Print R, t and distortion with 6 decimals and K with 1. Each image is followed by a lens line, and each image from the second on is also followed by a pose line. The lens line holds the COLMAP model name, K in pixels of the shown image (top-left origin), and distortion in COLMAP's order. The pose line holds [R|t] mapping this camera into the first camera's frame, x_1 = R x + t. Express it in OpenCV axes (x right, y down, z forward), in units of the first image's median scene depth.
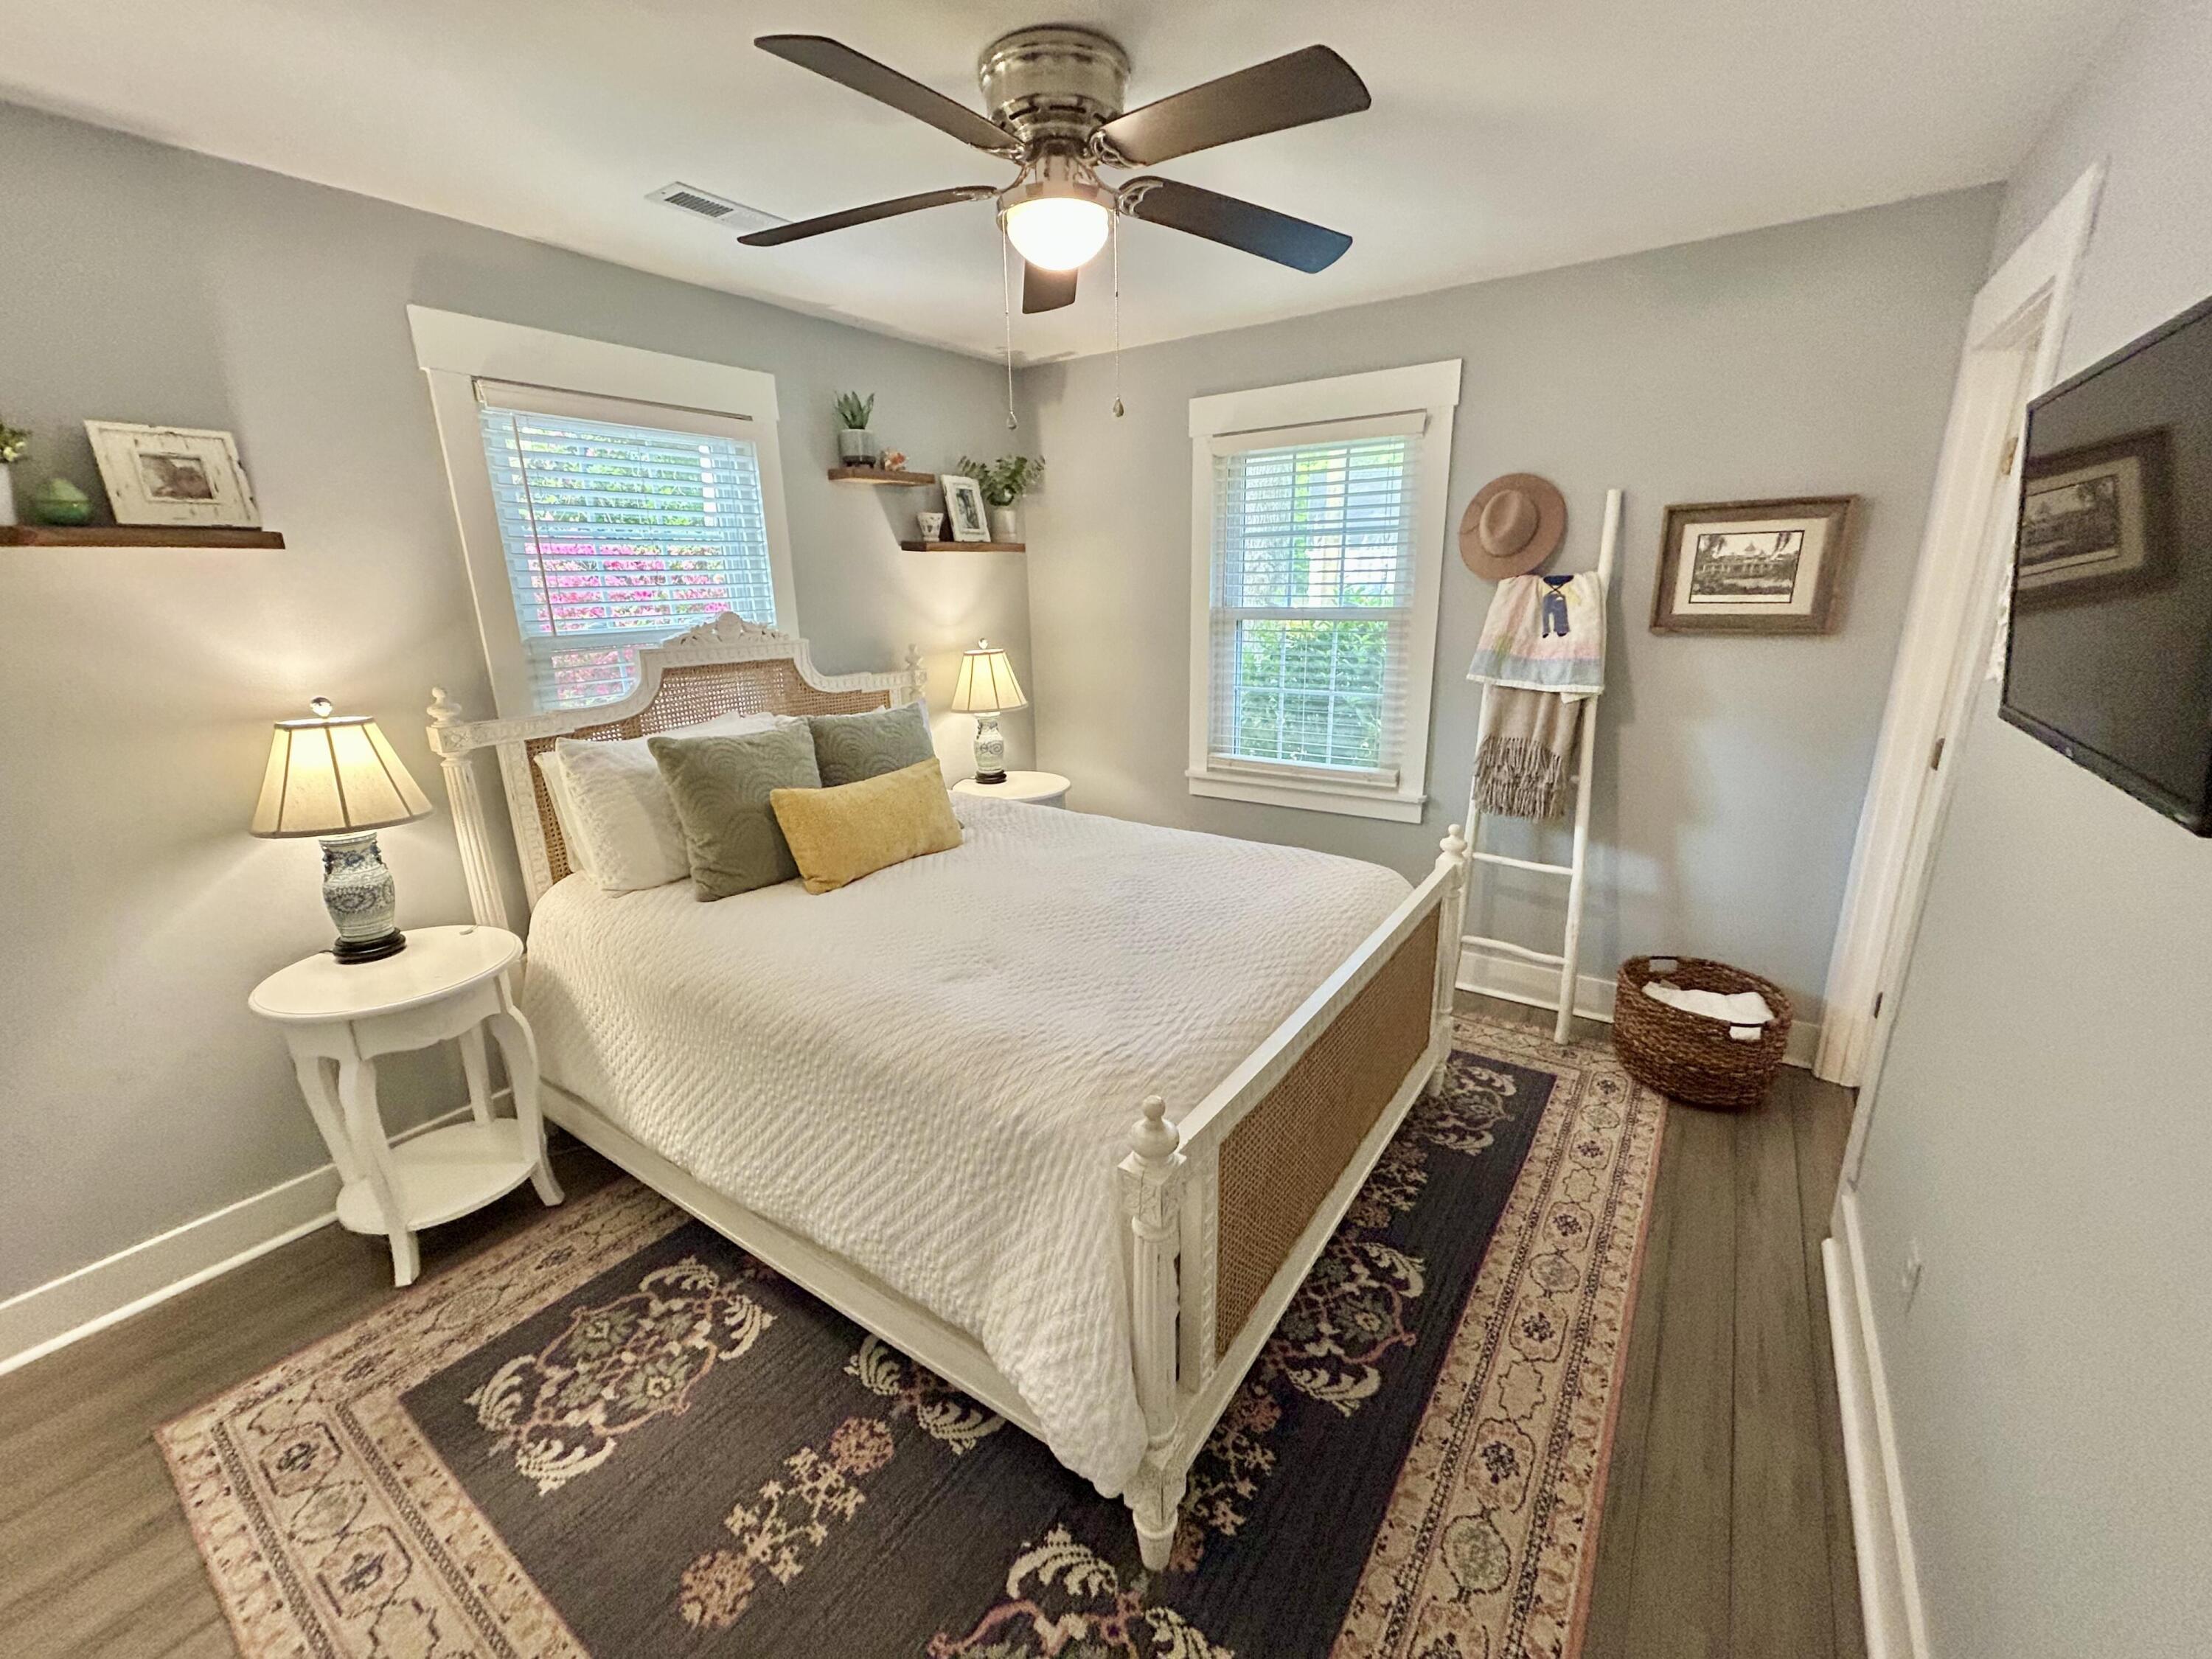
lens RADIAL K [[894.9, 0, 1106.0], [0, 894.9, 829.5], [0, 0, 1]] dist [0.002996, 0.000183]
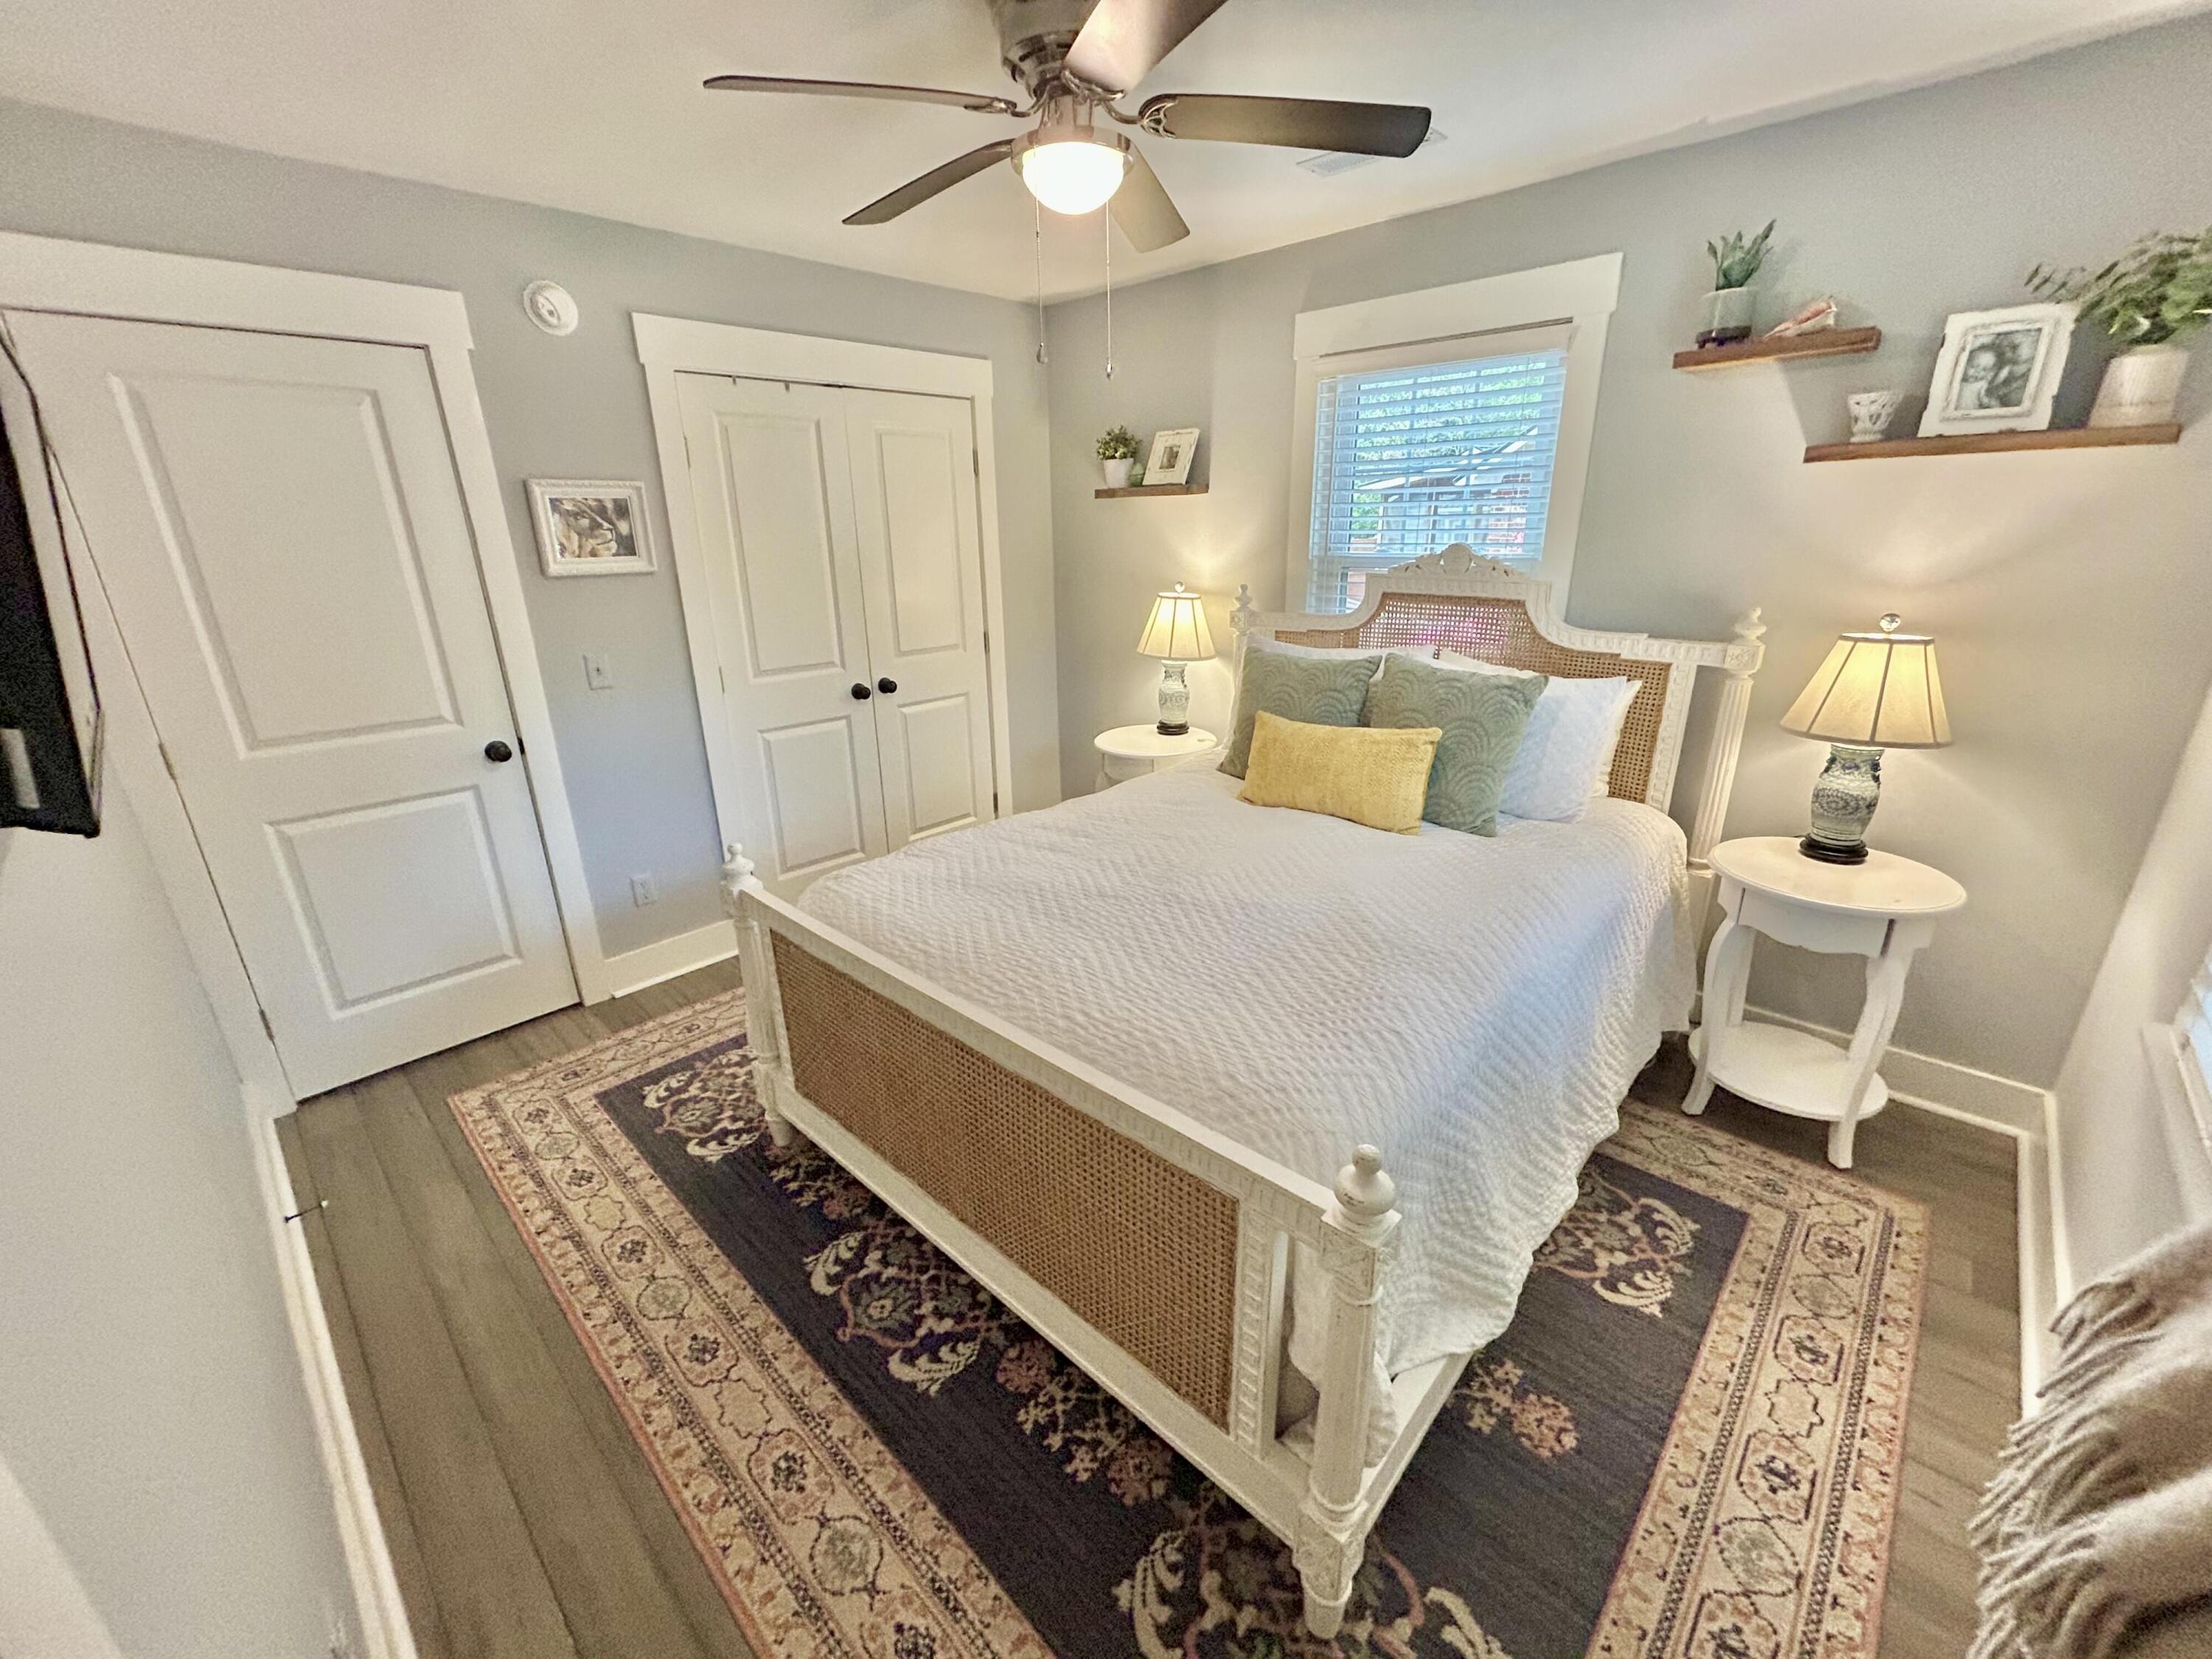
lens RADIAL K [[812.9, 0, 1101.6], [0, 812.9, 837.1], [0, 0, 1]] dist [-0.053779, 0.020568]
pose [[-0.117408, 0.385638, -0.915149, 0.836699], [-0.241087, 0.882887, 0.402973, -0.321126], [0.963376, 0.267943, -0.010686, 1.054456]]
